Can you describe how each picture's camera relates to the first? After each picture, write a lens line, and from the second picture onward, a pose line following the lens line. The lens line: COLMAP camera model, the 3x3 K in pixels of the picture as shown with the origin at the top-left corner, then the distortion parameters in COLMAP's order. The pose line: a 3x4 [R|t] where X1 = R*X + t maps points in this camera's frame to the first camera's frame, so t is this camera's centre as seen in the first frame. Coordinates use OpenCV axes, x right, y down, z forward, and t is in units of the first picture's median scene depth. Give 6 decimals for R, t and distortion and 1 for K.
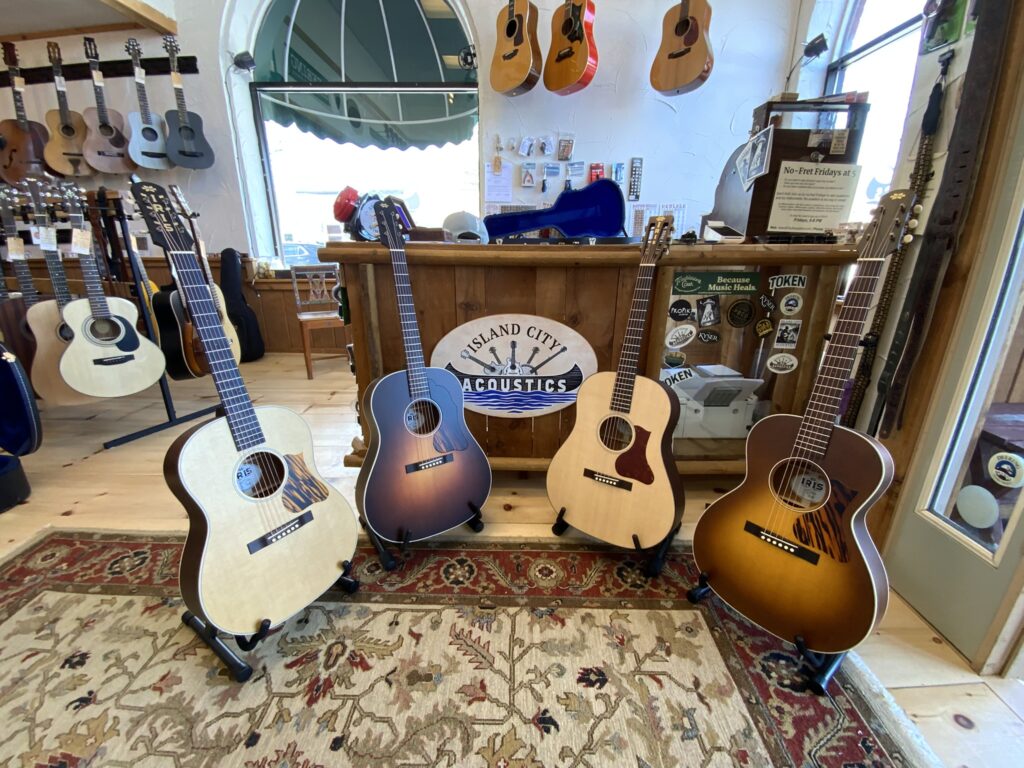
lens RADIAL K [[406.0, 0, 516.9], [0, 406.0, 378.1], [0, 0, 1]] dist [0.014271, -0.013531]
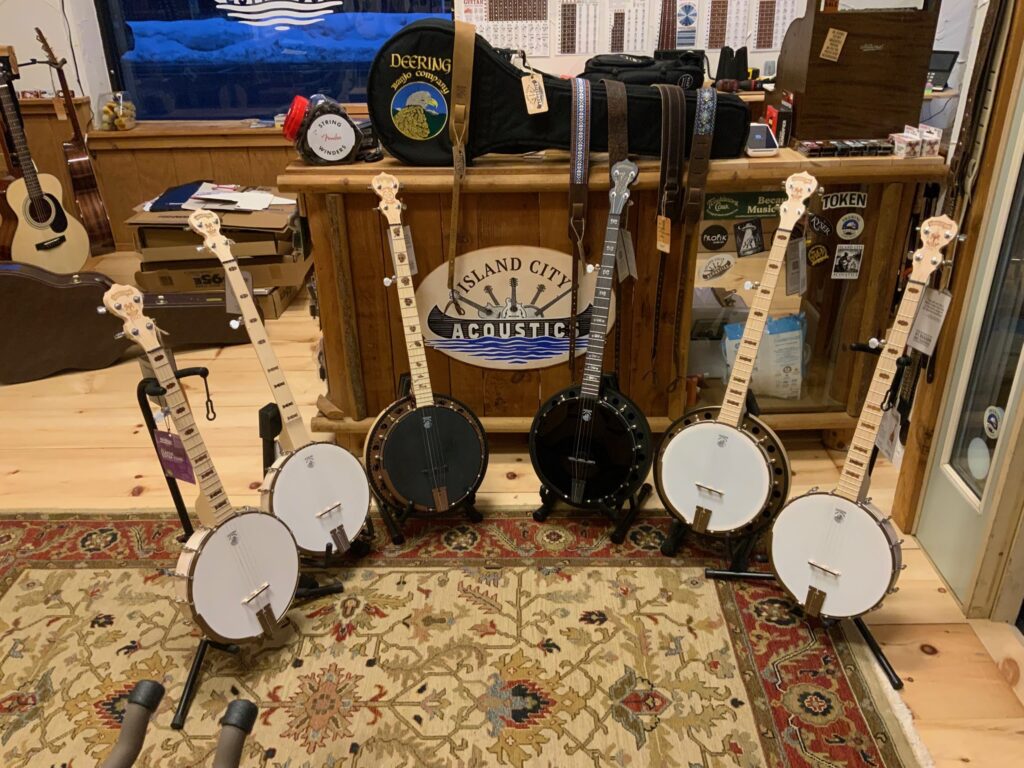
lens RADIAL K [[825.5, 0, 521.1], [0, 825.5, 383.1], [0, 0, 1]] dist [0.072615, -0.114687]
pose [[0.999686, -0.023054, -0.009808, 0.018831], [0.024374, 0.985514, 0.167832, -0.163184], [0.005797, -0.168019, 0.985767, -0.690278]]
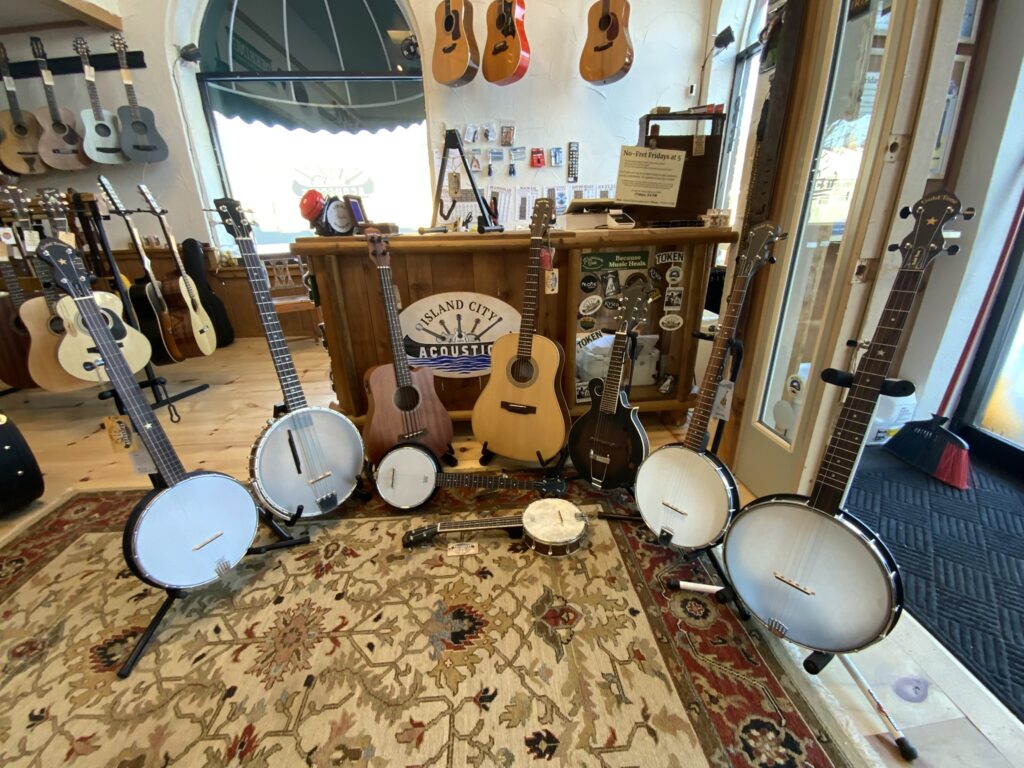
lens RADIAL K [[406.0, 0, 515.5], [0, 406.0, 379.2], [0, 0, 1]] dist [0.014271, -0.013531]
pose [[0.996423, -0.055041, 0.064130, 0.074431], [0.051125, 0.996817, 0.061178, 0.038196], [-0.067293, -0.057681, 0.996065, -0.249107]]
